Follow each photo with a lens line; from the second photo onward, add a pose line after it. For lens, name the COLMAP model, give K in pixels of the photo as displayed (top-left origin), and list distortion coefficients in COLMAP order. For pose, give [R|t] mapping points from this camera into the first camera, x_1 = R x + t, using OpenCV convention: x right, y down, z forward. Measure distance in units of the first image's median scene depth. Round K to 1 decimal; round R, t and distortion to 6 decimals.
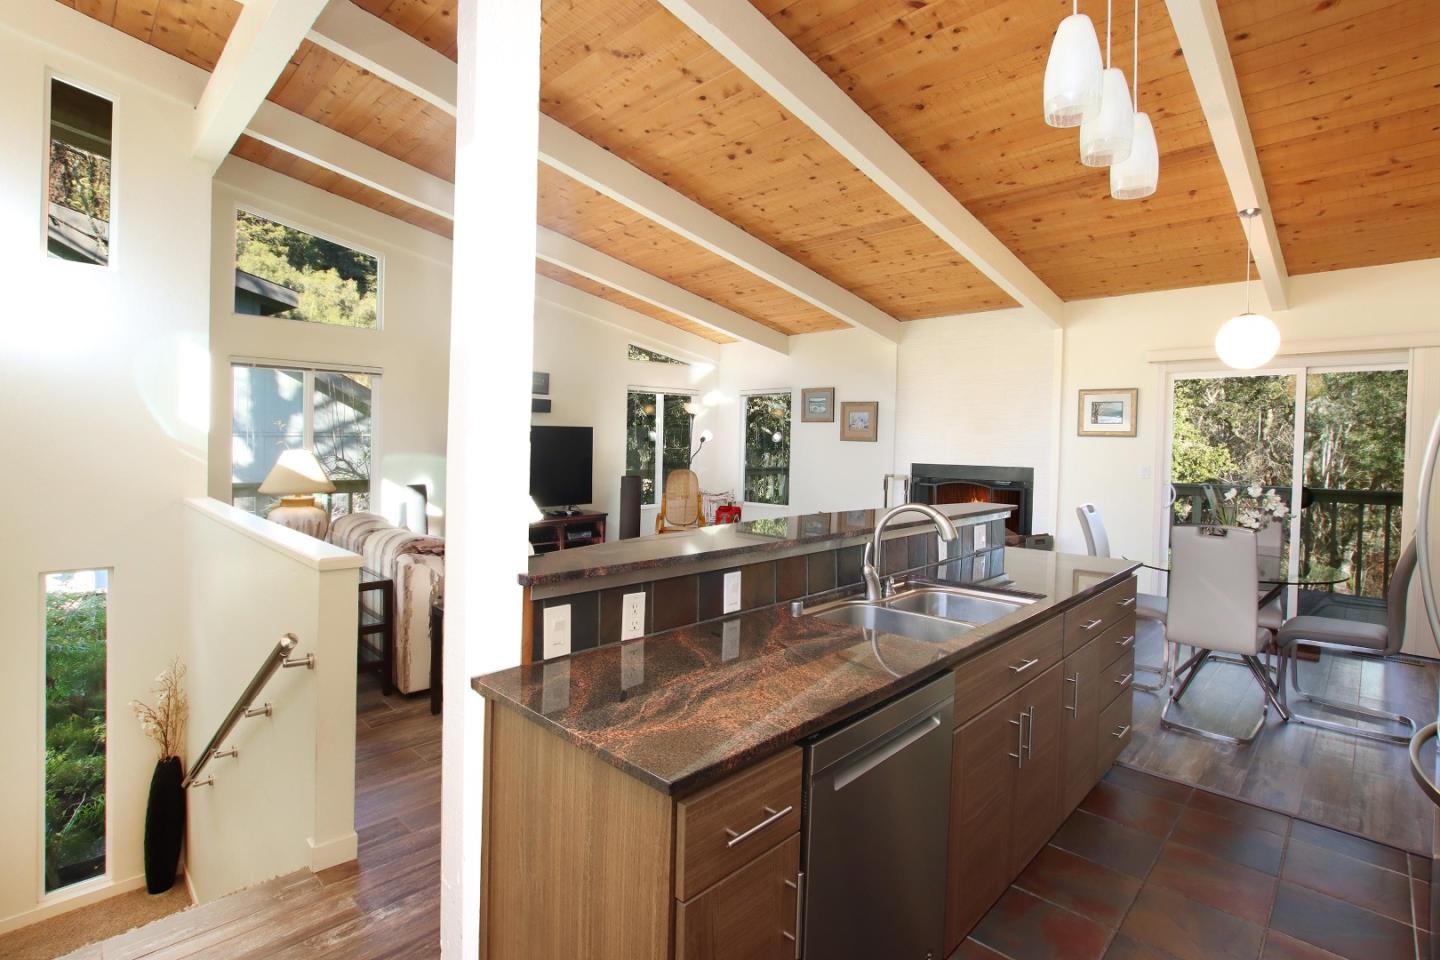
lens RADIAL K [[690.0, 0, 746.1], [0, 690.0, 445.2], [0, 0, 1]] dist [-0.031223, 0.002511]
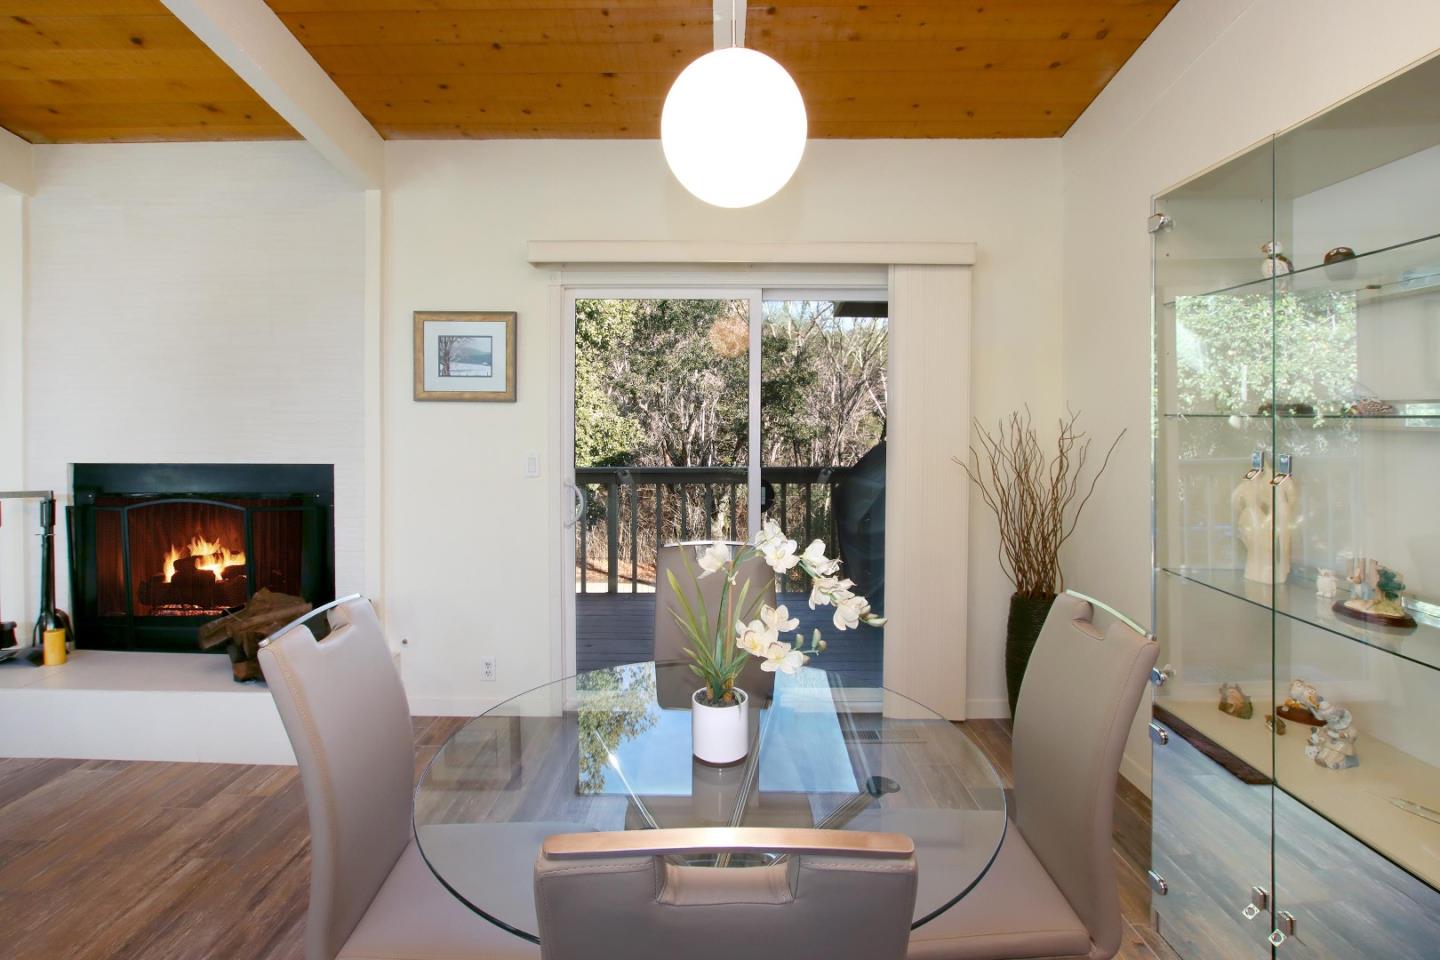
lens RADIAL K [[690.0, 0, 729.9], [0, 690.0, 422.4], [0, 0, 1]] dist [-0.031223, 0.002511]
pose [[0.723572, -0.020750, 0.689937, 0.295313], [0.016877, 0.999781, 0.012370, 0.000899], [-0.690042, 0.002693, 0.723764, 0.452232]]
